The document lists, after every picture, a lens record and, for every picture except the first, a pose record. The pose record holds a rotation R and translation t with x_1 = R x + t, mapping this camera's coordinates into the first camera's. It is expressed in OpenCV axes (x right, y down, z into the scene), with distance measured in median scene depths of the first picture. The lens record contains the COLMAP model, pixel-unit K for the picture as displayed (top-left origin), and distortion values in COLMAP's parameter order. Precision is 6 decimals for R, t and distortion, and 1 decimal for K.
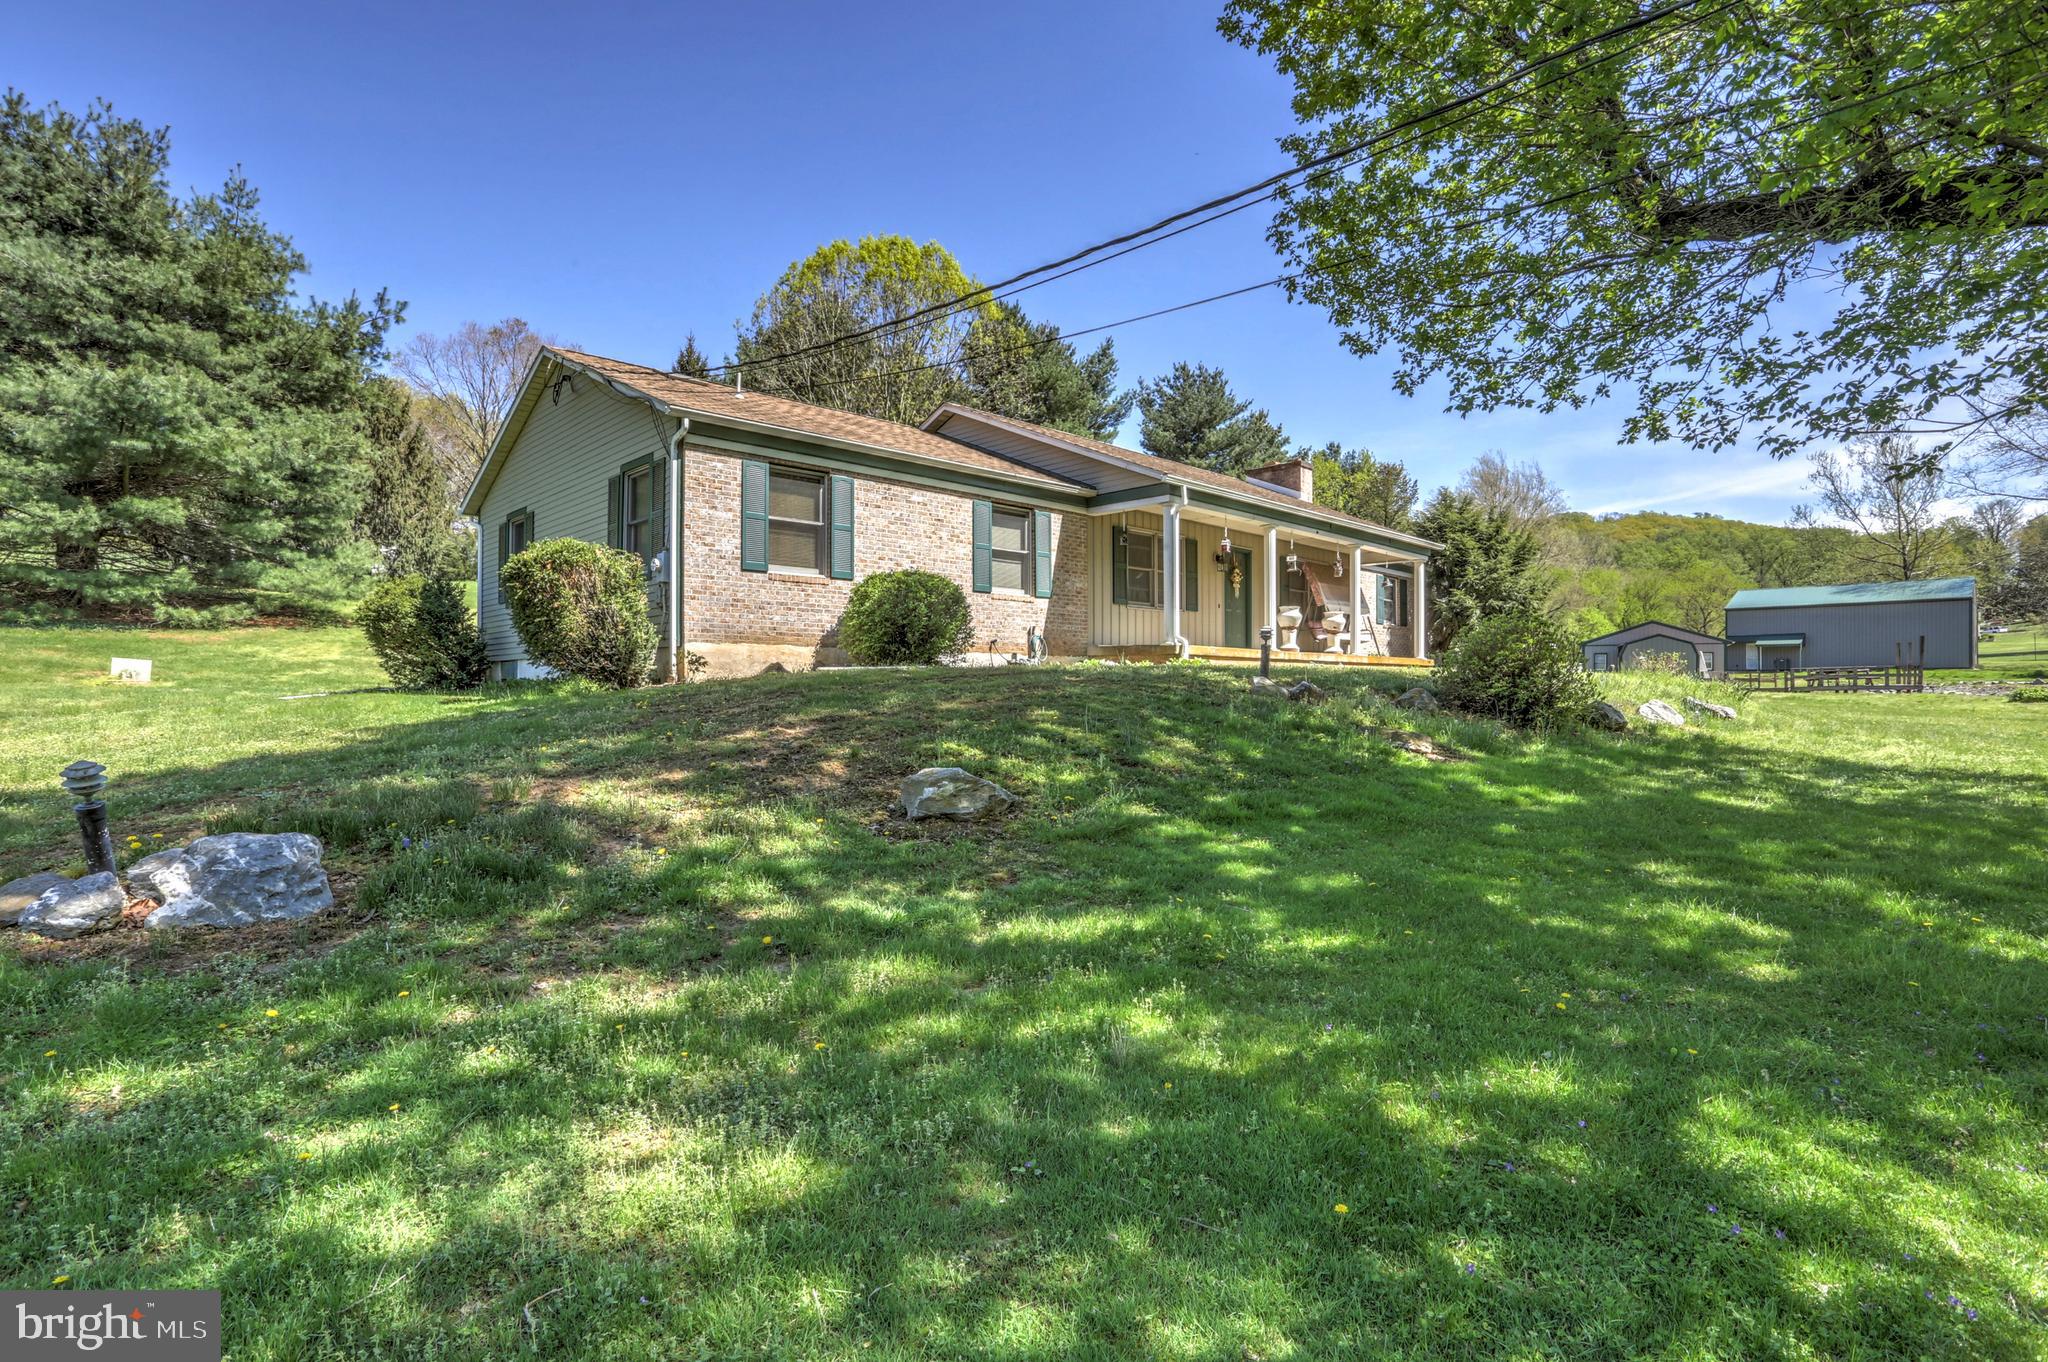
lens RADIAL K [[1005.9, 0, 1024.0], [0, 1005.9, 681.0], [0, 0, 1]] dist [-0.048596, -0.000453]
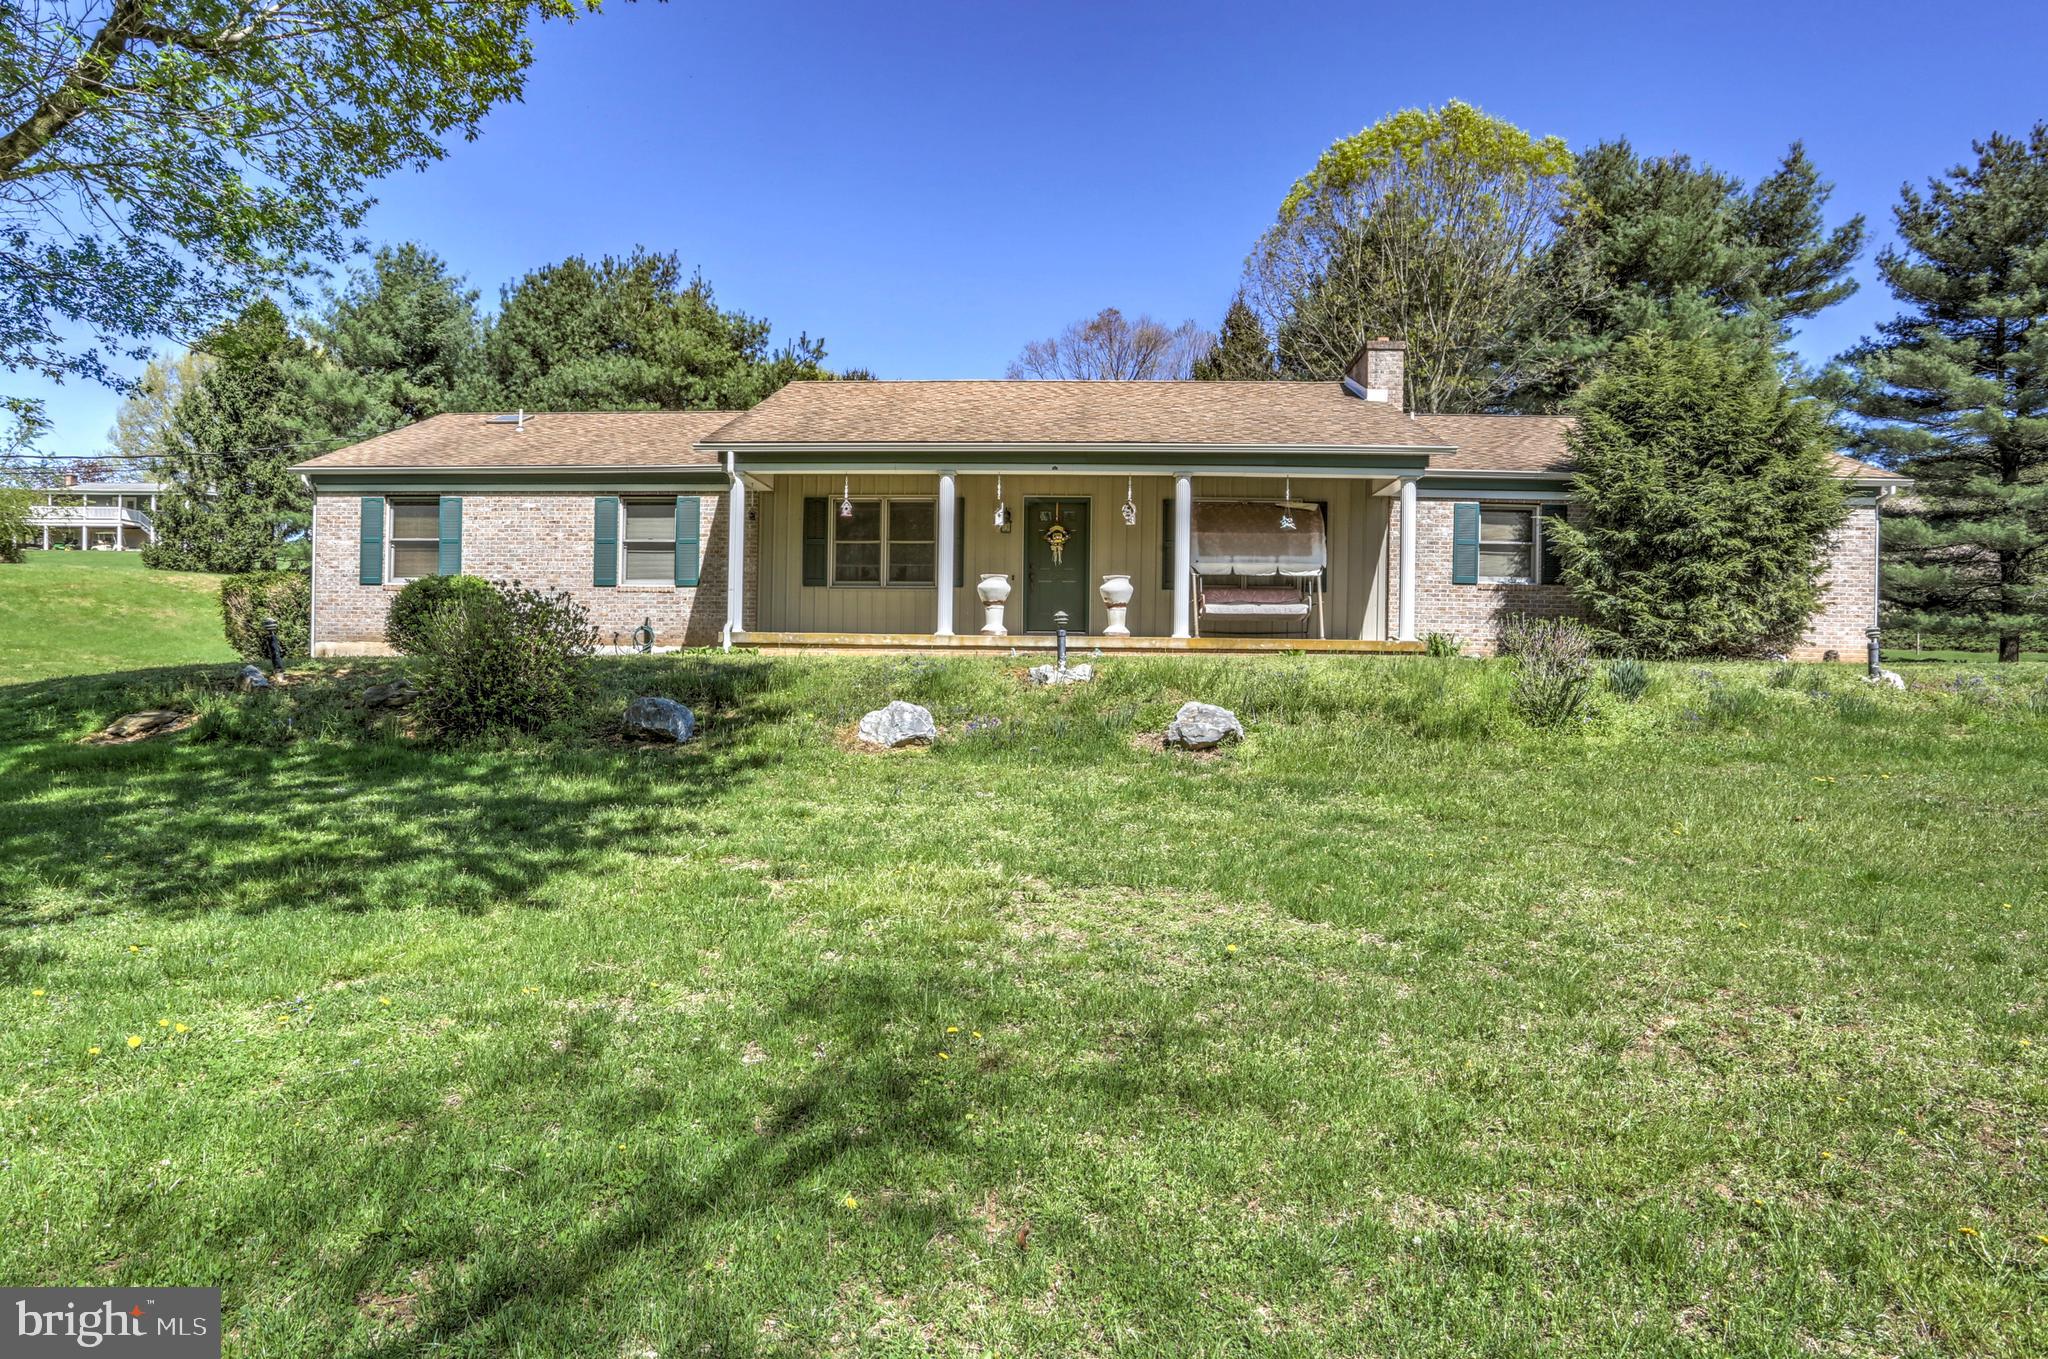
lens RADIAL K [[1182.7, 0, 1024.0], [0, 1182.7, 679.5], [0, 0, 1]] dist [0.001798, 0.000858]
pose [[0.669124, -0.001070, -0.743150, 0.911990], [-0.005697, 0.999962, -0.006569, 0.009520], [0.743129, 0.008629, 0.669092, 0.409407]]
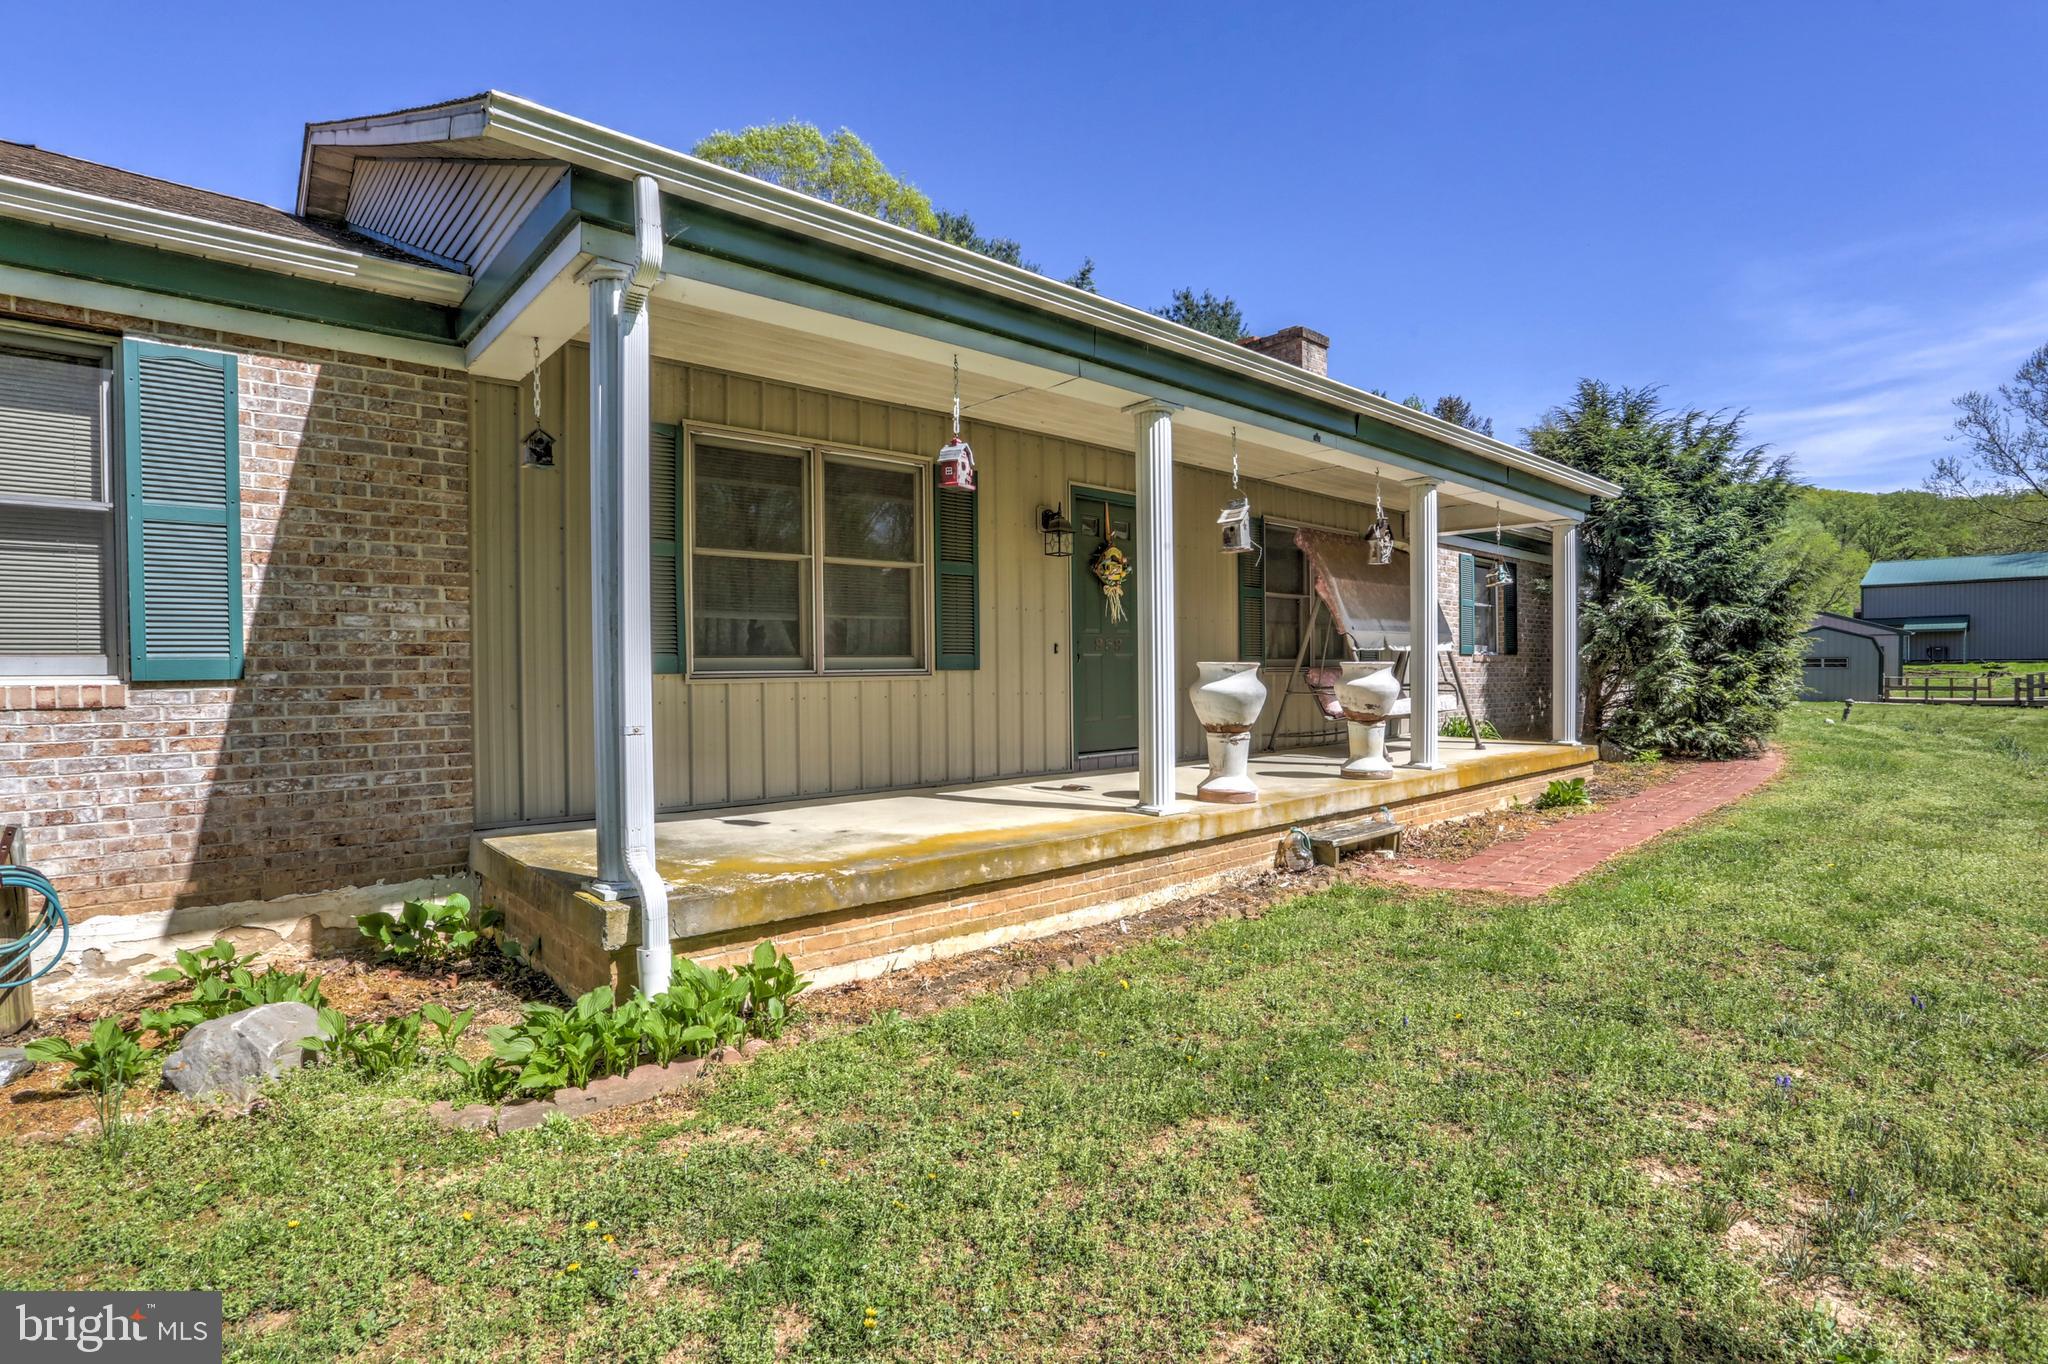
lens RADIAL K [[1005.9, 0, 1024.0], [0, 1005.9, 682.0], [0, 0, 1]] dist [-0.048596, -0.000453]
pose [[0.998910, -0.015184, -0.044130, 0.205443], [0.015926, 0.999737, 0.016494, -0.071702], [0.043868, -0.017179, 0.998890, 0.646298]]
